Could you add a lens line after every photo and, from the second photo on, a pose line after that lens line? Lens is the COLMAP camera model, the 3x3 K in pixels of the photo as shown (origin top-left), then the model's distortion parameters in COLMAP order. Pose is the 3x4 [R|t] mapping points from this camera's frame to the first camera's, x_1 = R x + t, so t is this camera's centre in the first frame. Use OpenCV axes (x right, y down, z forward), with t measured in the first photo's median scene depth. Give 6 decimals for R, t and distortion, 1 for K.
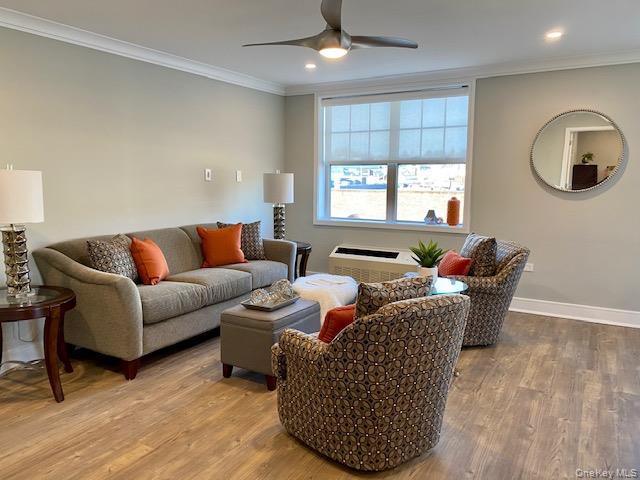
lens RADIAL K [[484.7, 0, 320.0], [0, 484.7, 240.0], [0, 0, 1]] dist [-0.000252, -0.000198]
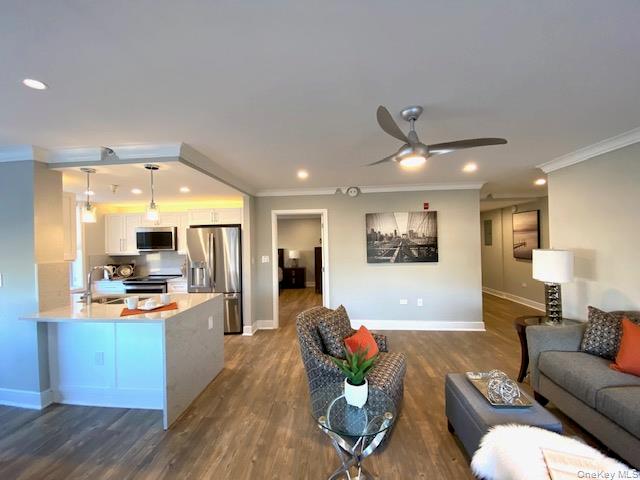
lens RADIAL K [[262.7, 0, 320.0], [0, 262.7, 240.0], [0, 0, 1]] dist [0.029209, -0.023263]
pose [[-0.899210, 0.013198, -0.437318, 0.614151], [-0.040501, 0.992742, 0.113240, -0.298762], [0.435639, 0.119538, -0.892149, 1.743503]]
